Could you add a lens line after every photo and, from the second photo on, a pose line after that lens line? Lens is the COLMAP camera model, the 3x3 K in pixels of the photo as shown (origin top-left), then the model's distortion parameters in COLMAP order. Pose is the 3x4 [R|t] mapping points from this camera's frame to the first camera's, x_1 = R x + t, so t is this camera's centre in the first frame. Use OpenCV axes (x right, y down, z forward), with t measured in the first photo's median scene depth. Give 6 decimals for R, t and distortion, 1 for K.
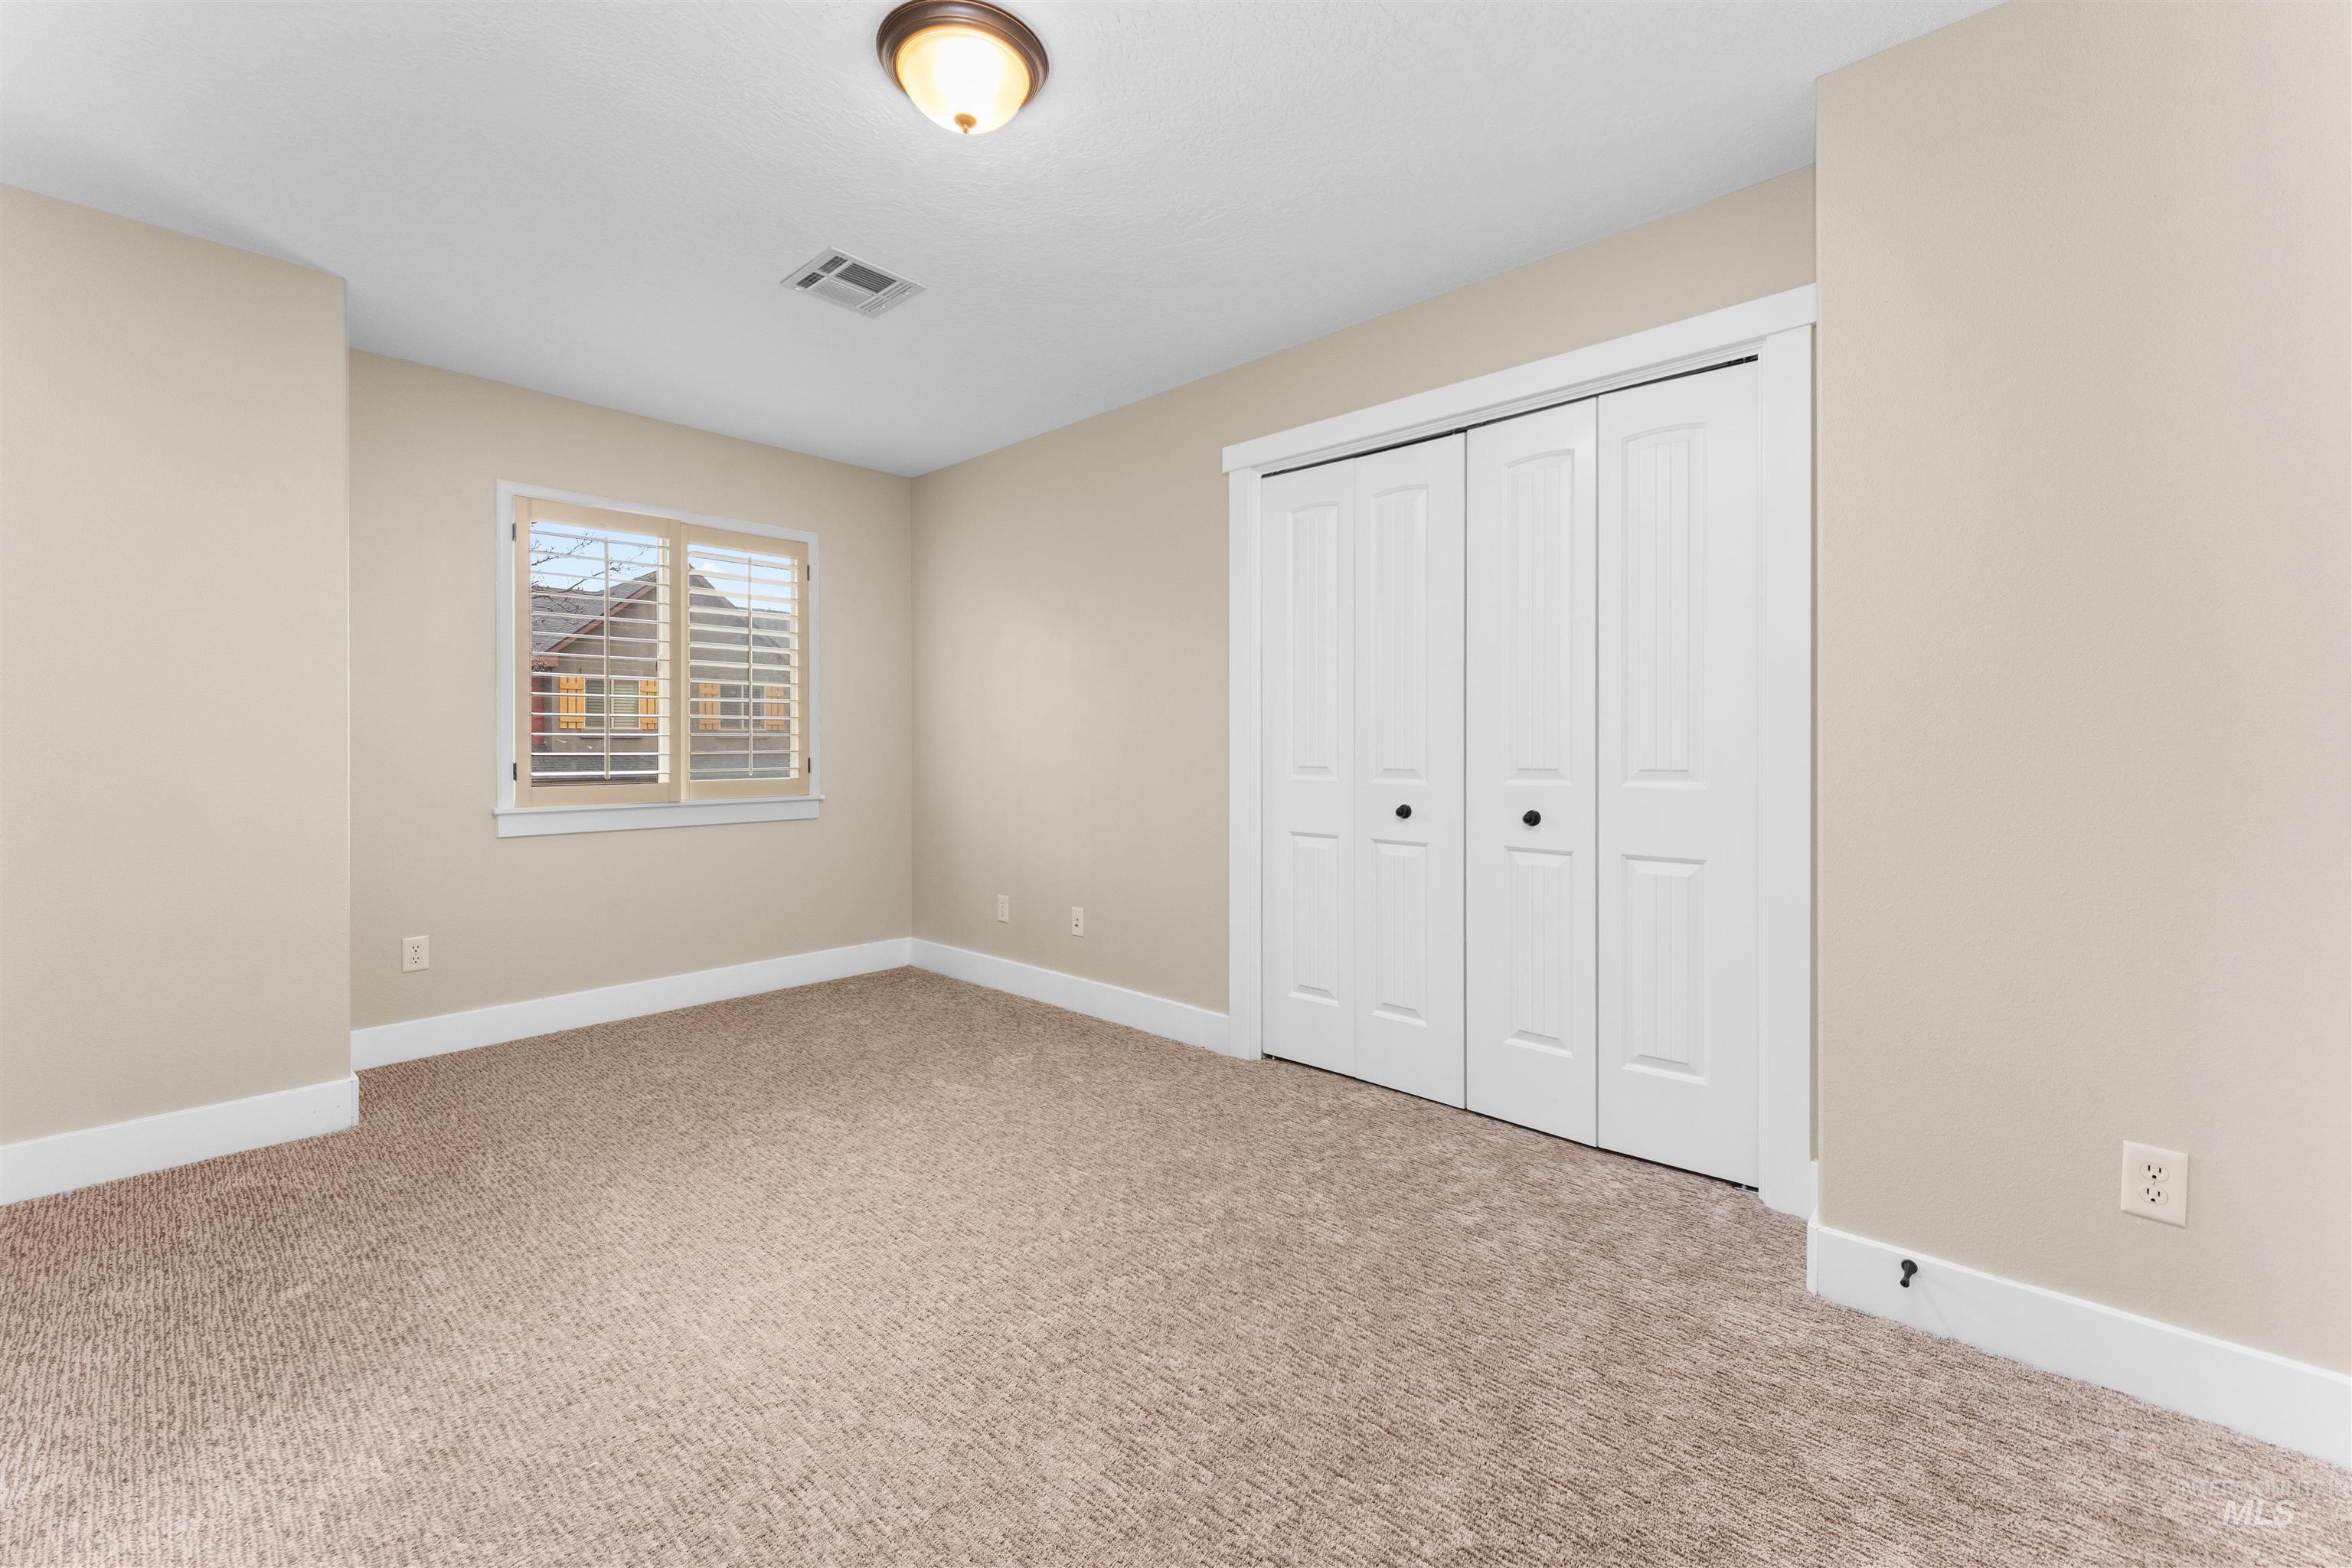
lens RADIAL K [[937.4, 0, 1168.9], [0, 937.4, 756.2], [0, 0, 1]] dist [-0.001131, -0.007828]
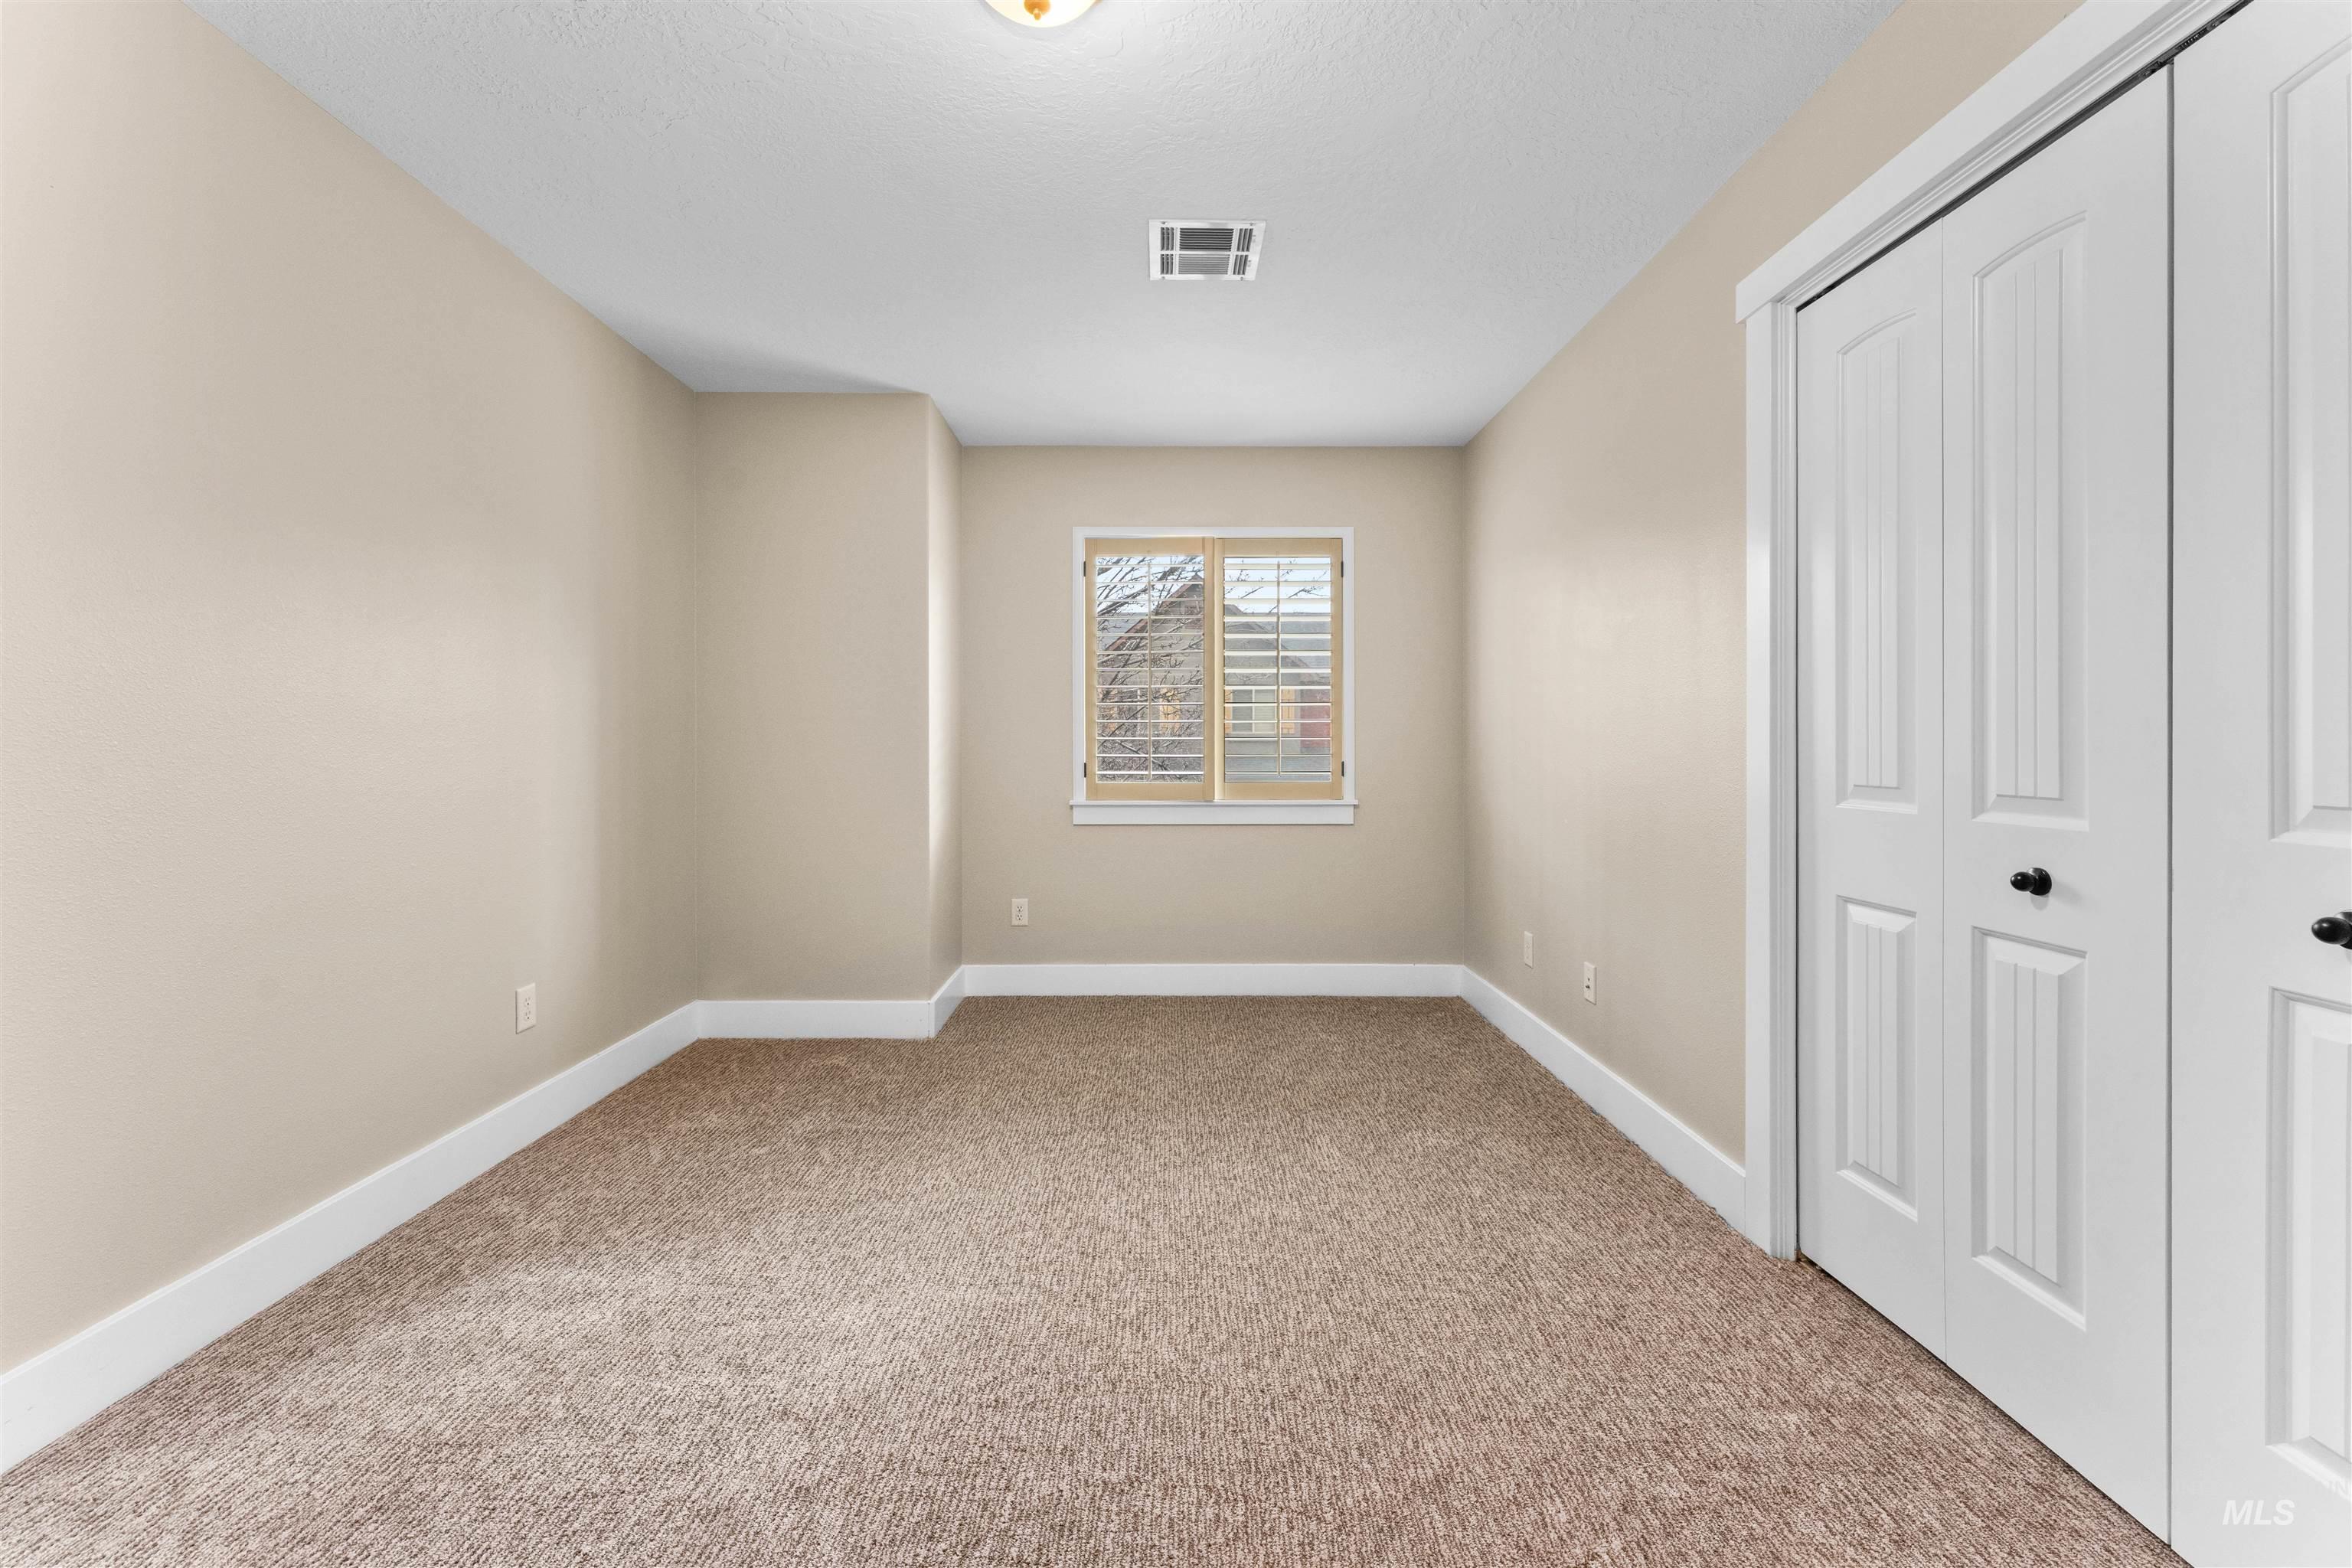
lens RADIAL K [[936.4, 0, 1173.5], [0, 936.4, 755.4], [0, 0, 1]] dist [-0.006958, 0.000002]
pose [[0.684331, 0.006439, -0.729143, 0.270062], [-0.009216, 0.999958, 0.000180, -0.003943], [0.729113, 0.006597, 0.684362, 0.292135]]
